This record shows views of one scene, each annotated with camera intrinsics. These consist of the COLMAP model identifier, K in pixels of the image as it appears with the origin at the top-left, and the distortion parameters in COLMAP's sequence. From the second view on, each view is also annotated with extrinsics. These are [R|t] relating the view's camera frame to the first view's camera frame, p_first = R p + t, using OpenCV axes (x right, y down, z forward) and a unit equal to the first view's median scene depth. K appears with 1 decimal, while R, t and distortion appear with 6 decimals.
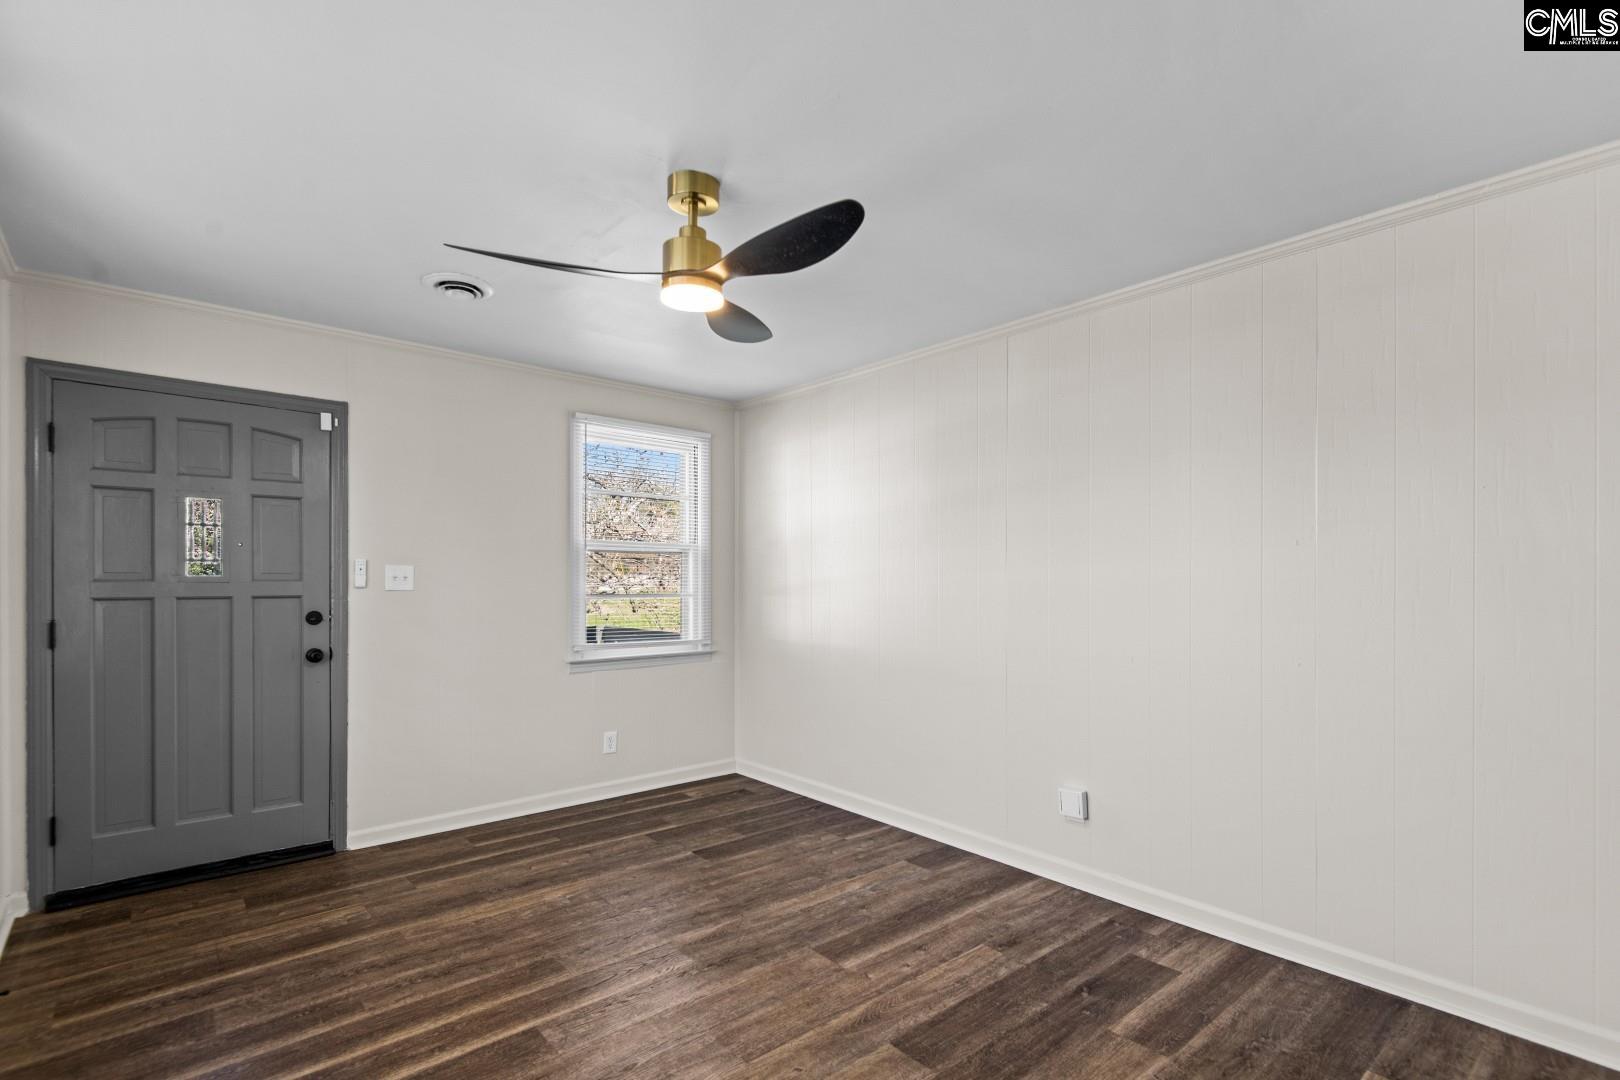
lens RADIAL K [[765.5, 0, 806.7], [0, 765.5, 582.5], [0, 0, 1]] dist [0.036255, -0.017705]
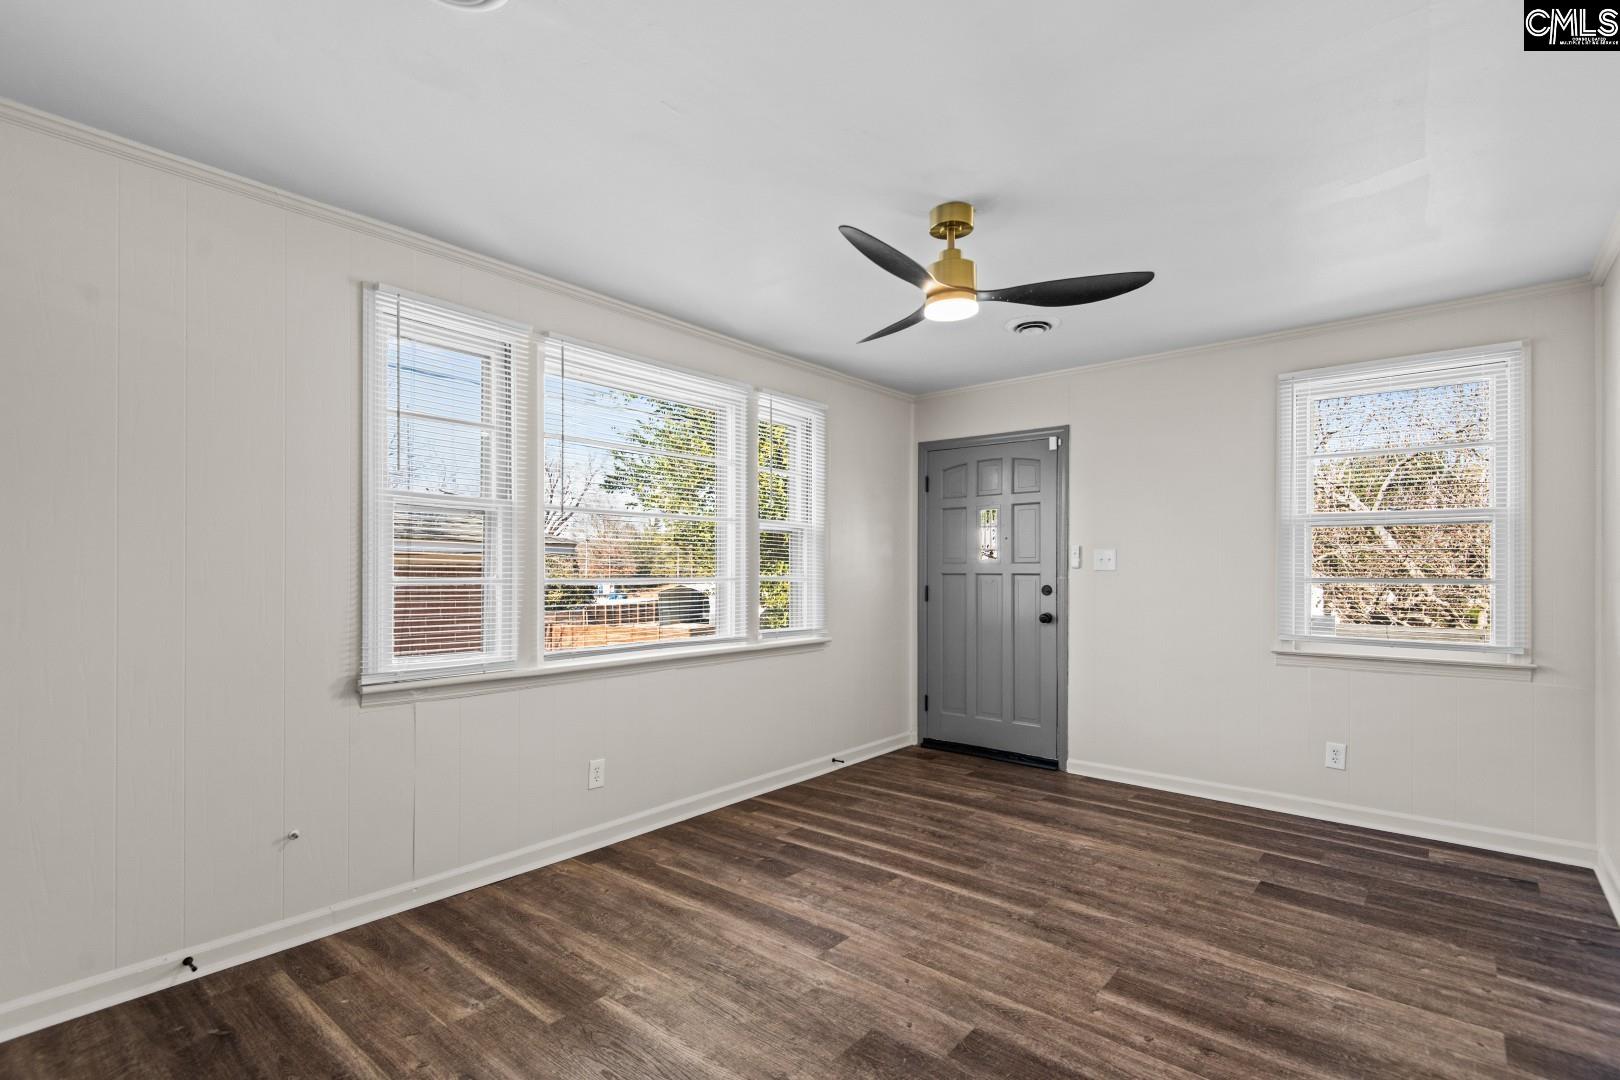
lens RADIAL K [[757.0, 0, 808.5], [0, 757.0, 564.5], [0, 0, 1]] dist [0.050587, -0.032382]
pose [[0.157779, -0.011027, -0.987413, 0.697658], [-0.009287, 0.999877, -0.012650, 0.024650], [0.987431, 0.011166, 0.157657, 0.437963]]
